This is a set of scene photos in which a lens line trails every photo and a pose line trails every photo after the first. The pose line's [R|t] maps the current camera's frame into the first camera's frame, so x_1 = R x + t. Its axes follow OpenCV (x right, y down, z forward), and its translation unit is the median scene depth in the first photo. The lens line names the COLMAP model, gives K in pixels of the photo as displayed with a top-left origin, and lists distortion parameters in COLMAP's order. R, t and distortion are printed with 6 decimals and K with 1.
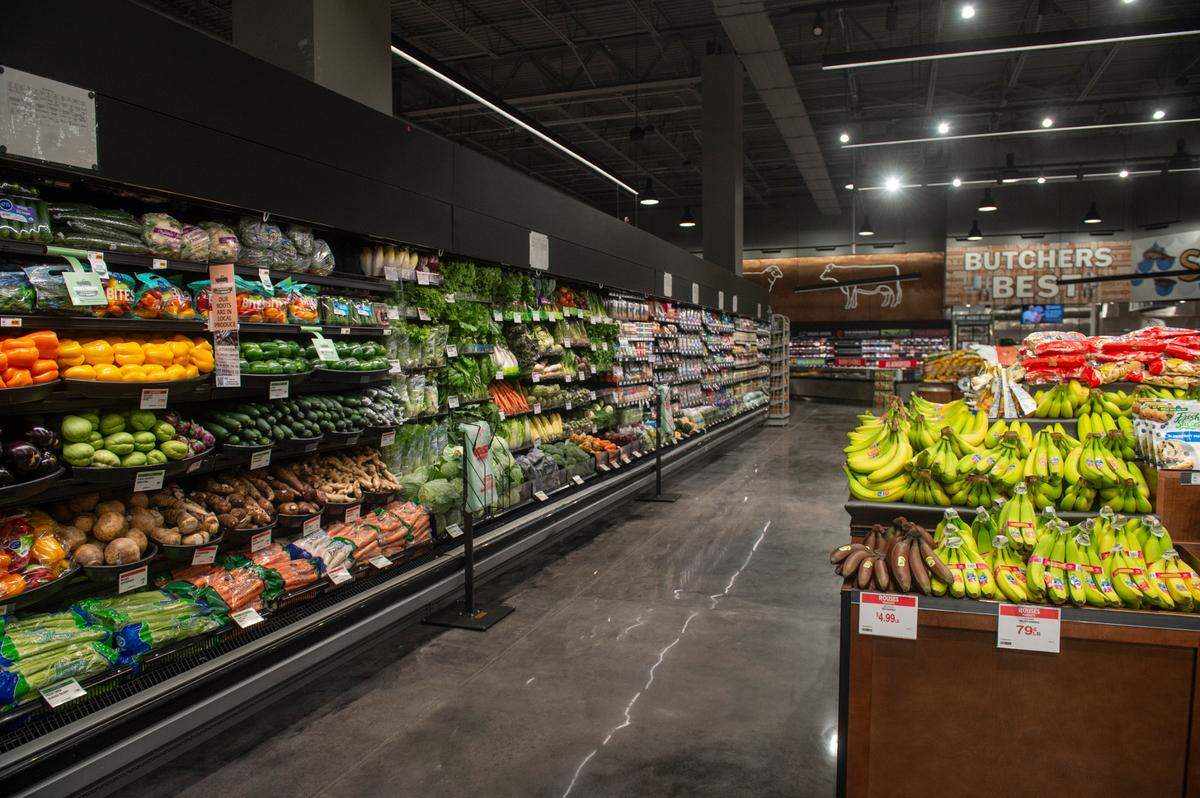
lens RADIAL K [[834.9, 0, 606.2], [0, 834.9, 403.3], [0, 0, 1]] dist [-0.032593, -0.002863]
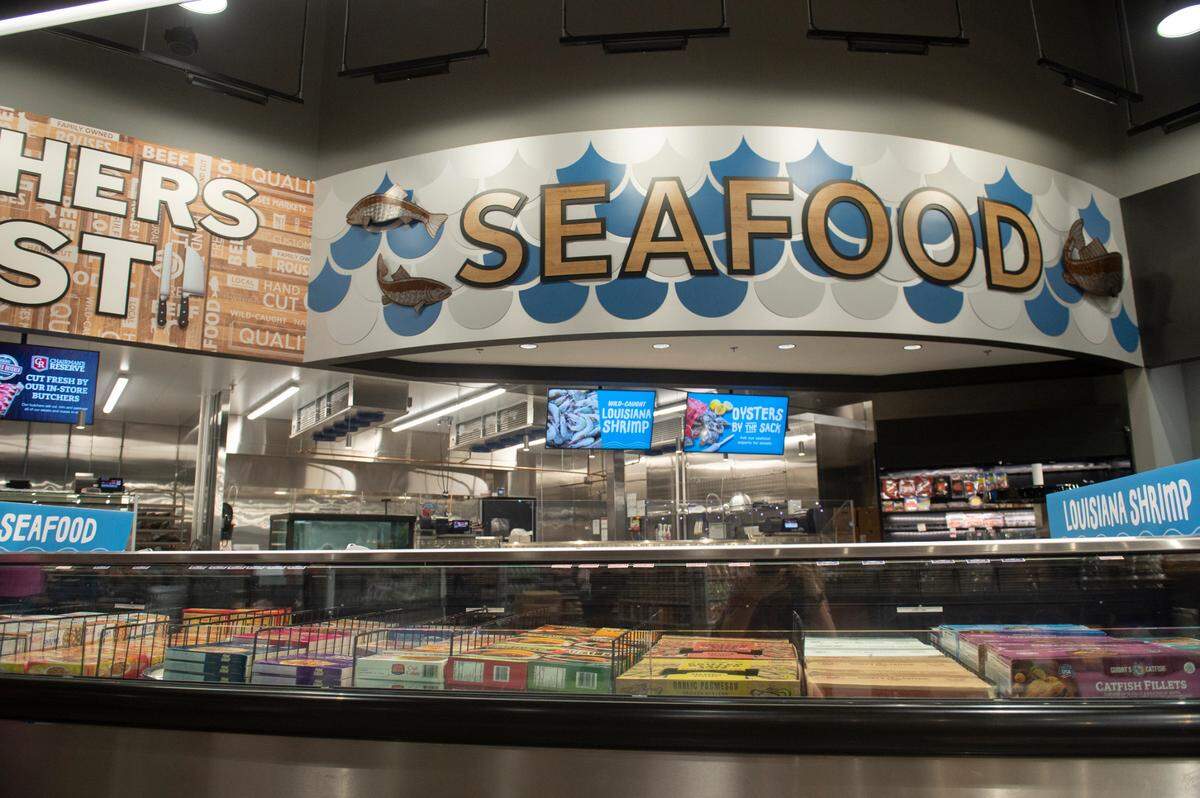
lens RADIAL K [[834.9, 0, 606.2], [0, 834.9, 403.3], [0, 0, 1]] dist [-0.032593, -0.002863]
pose [[0.567033, 0.142651, 0.811248, 1.473015], [0.061440, 0.974821, -0.214358, -0.105606], [-0.821400, 0.171391, 0.543992, 2.425725]]
